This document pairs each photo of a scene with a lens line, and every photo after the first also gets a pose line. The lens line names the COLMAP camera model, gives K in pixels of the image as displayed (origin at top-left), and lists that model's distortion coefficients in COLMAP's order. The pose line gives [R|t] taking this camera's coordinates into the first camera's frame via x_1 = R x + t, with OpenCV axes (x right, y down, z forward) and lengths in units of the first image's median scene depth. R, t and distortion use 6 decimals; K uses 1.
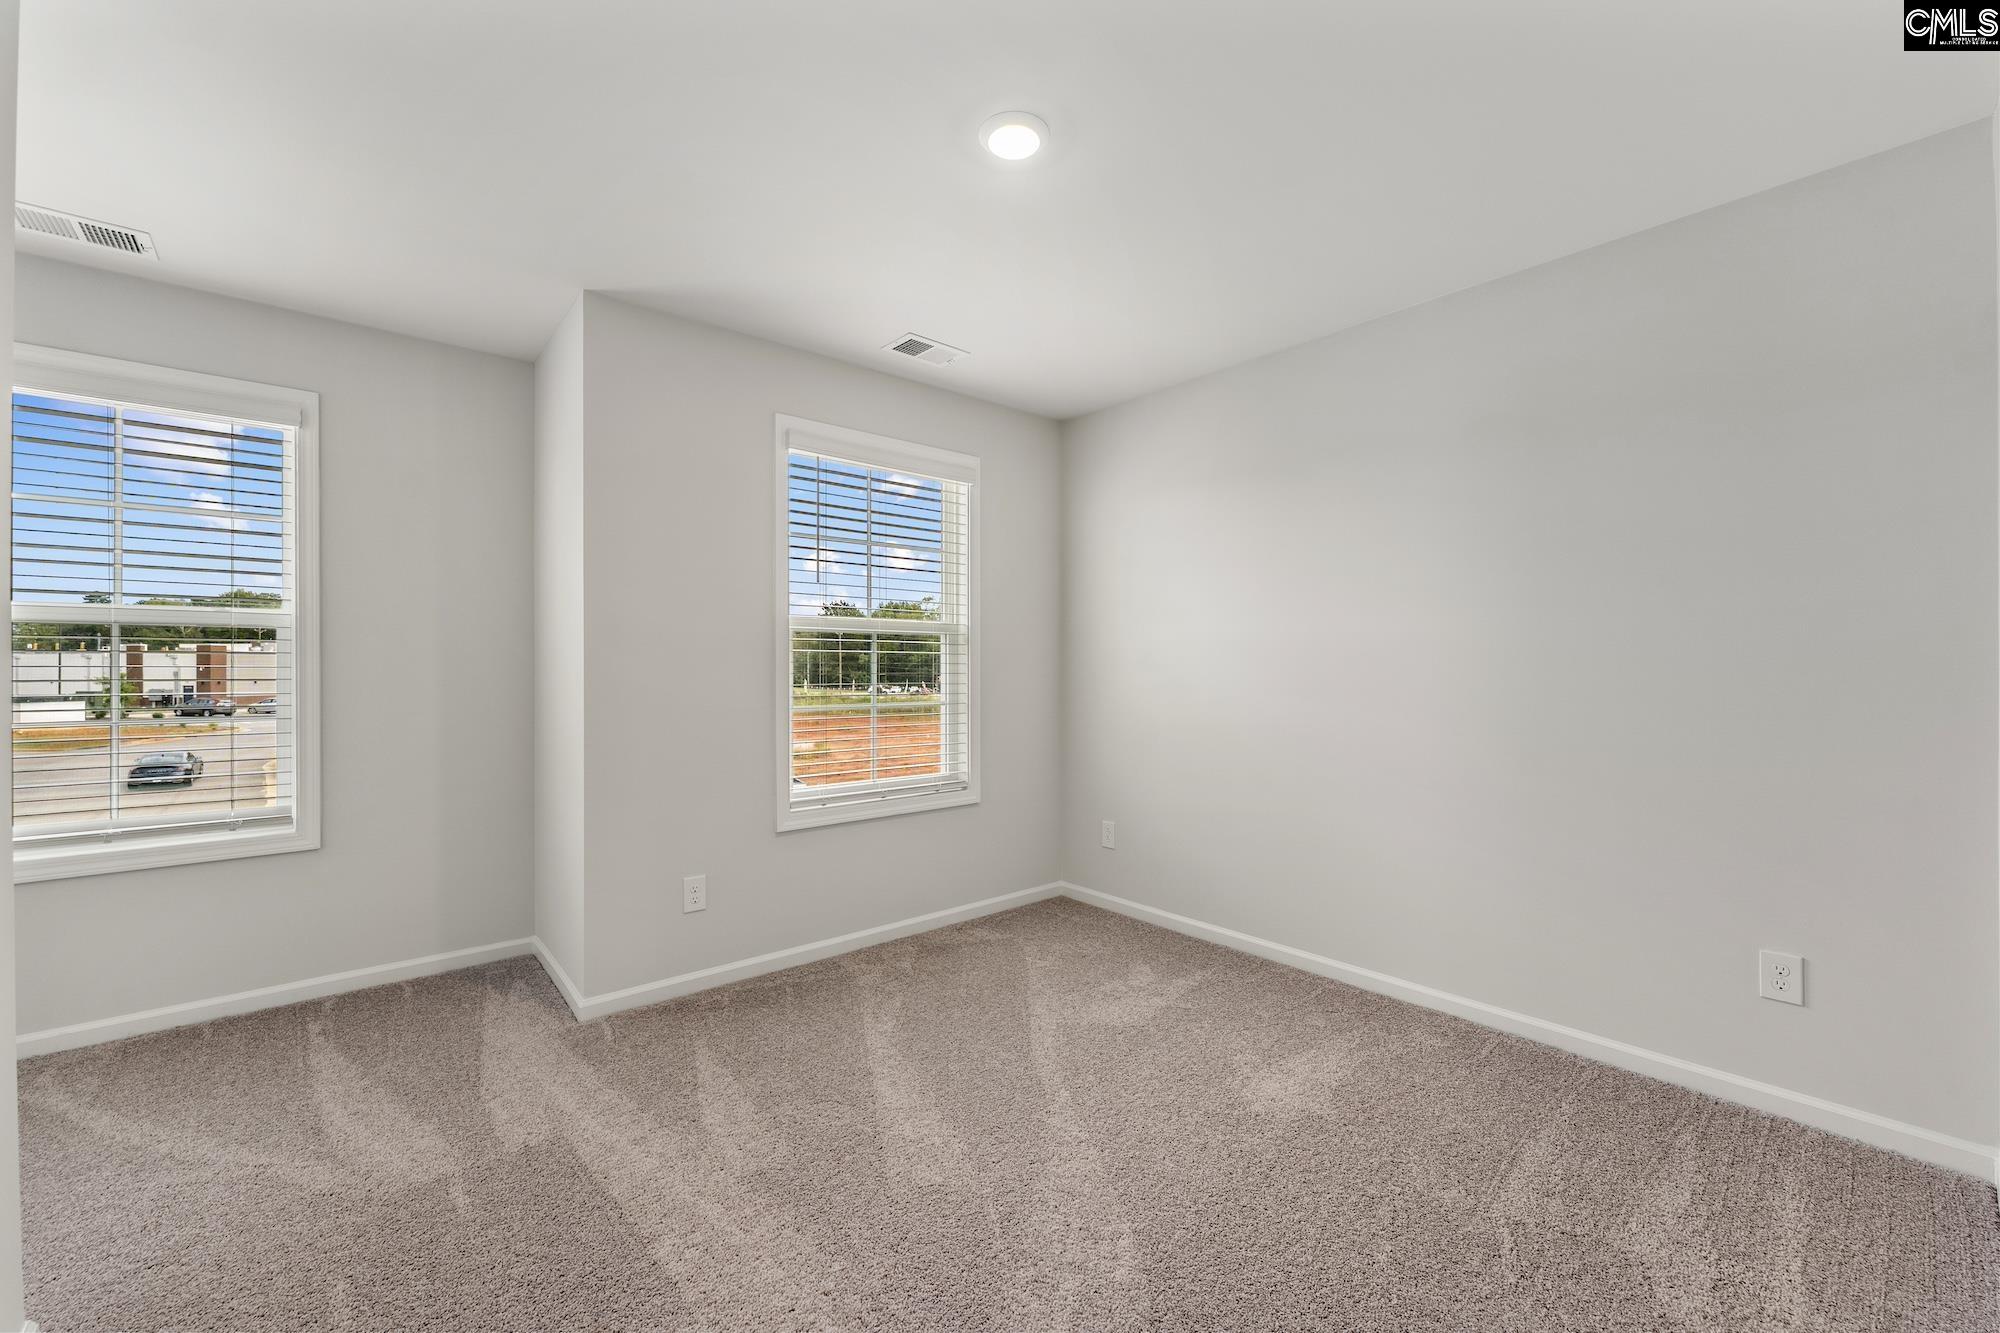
lens RADIAL K [[797.7, 0, 1000.0], [0, 797.7, 666.5], [0, 0, 1]] dist [0.000344, 0.000146]
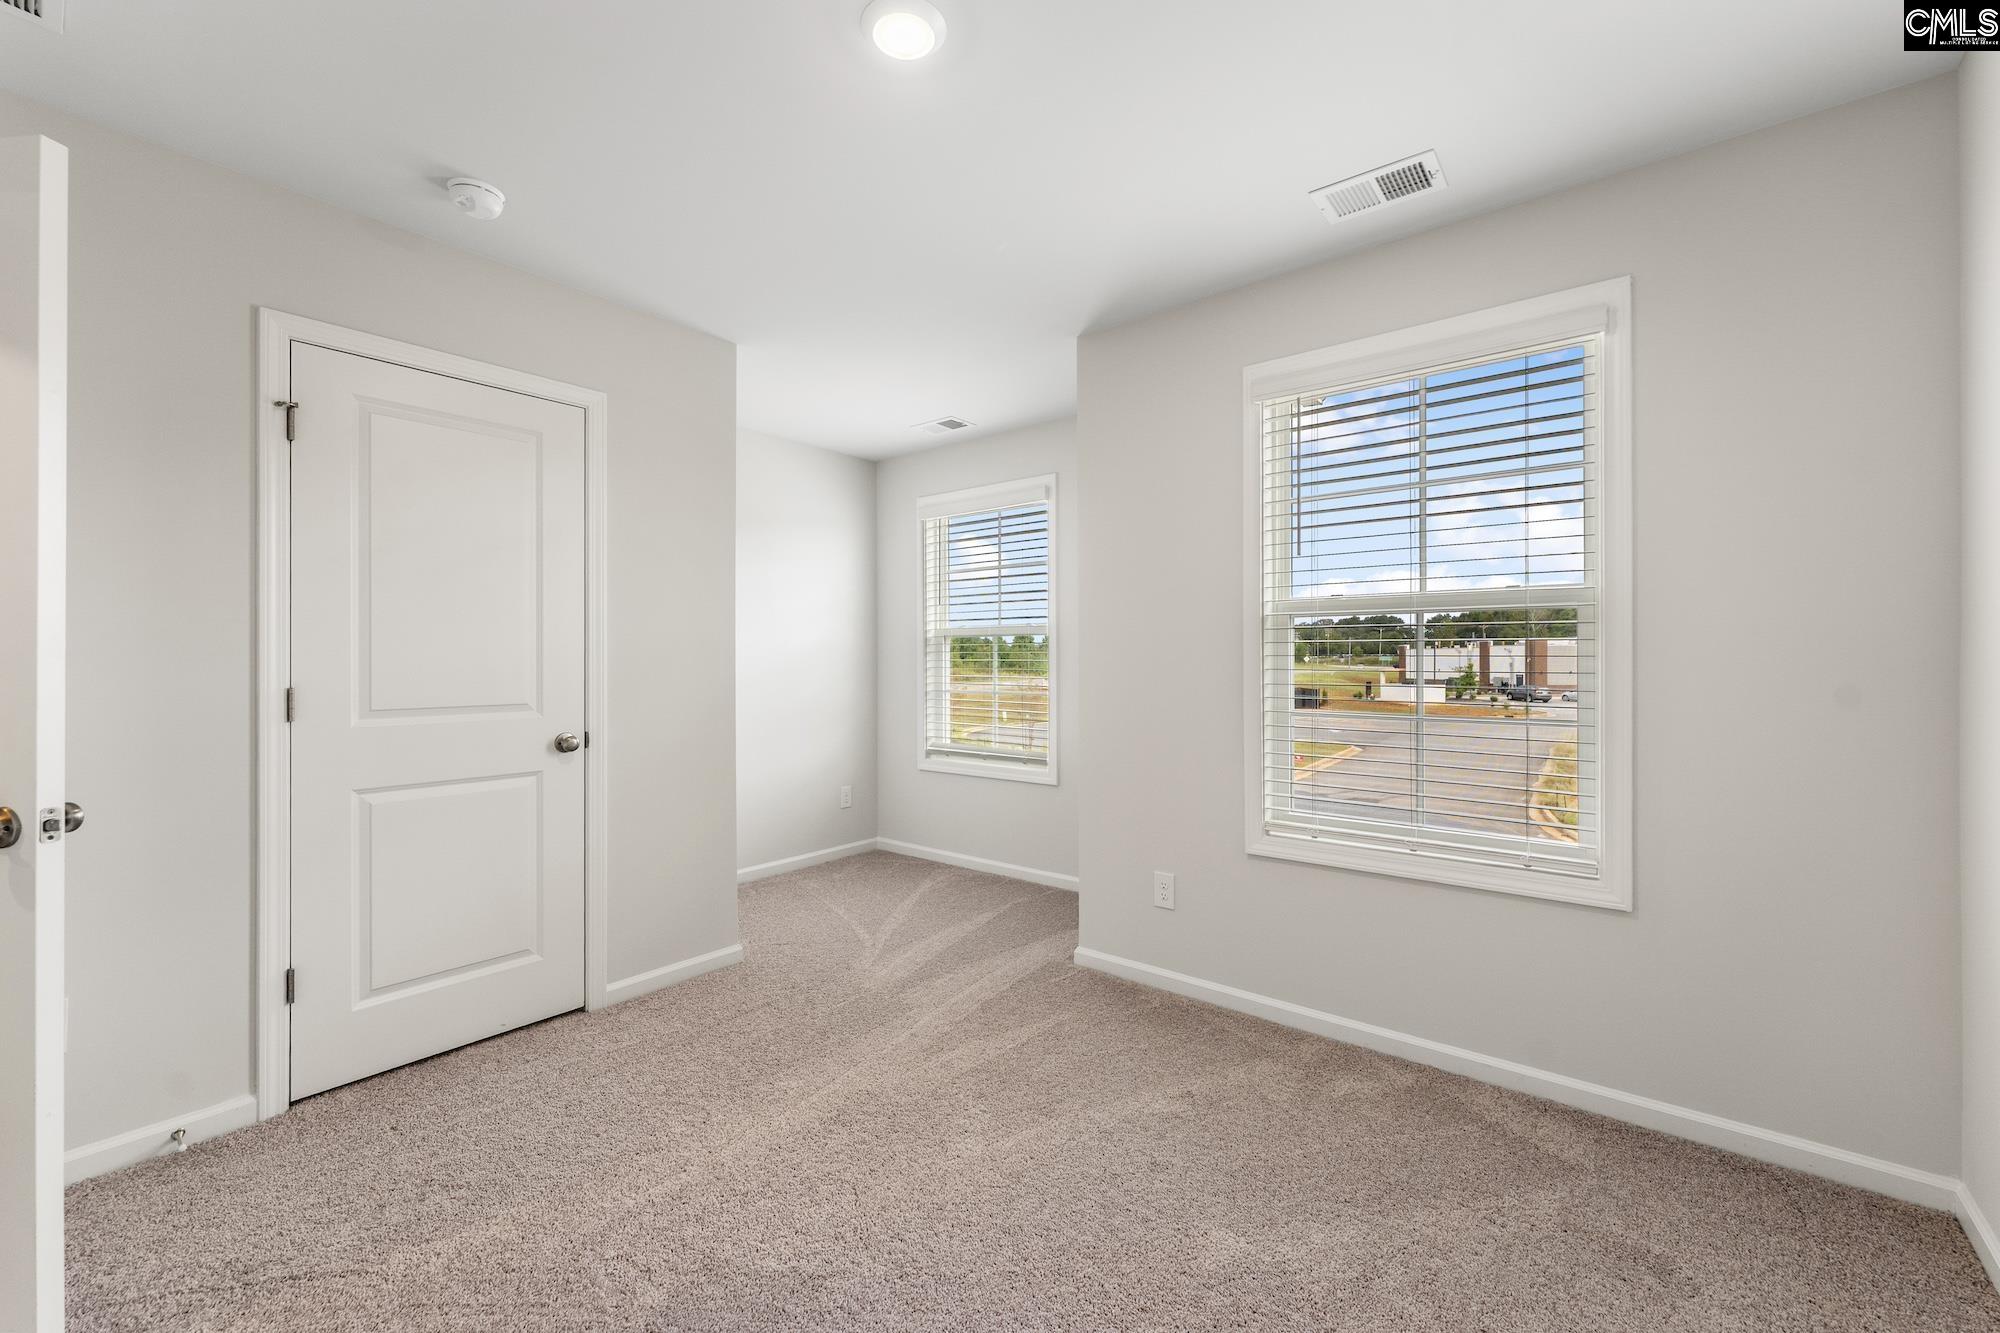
lens RADIAL K [[797.7, 0, 1000.0], [0, 797.7, 666.5], [0, 0, 1]] dist [0.000344, 0.000146]
pose [[0.185109, 0.007938, -0.982686, 0.513804], [0.001286, 0.999965, 0.008320, -0.001401], [0.982717, -0.002804, 0.185092, 0.574546]]
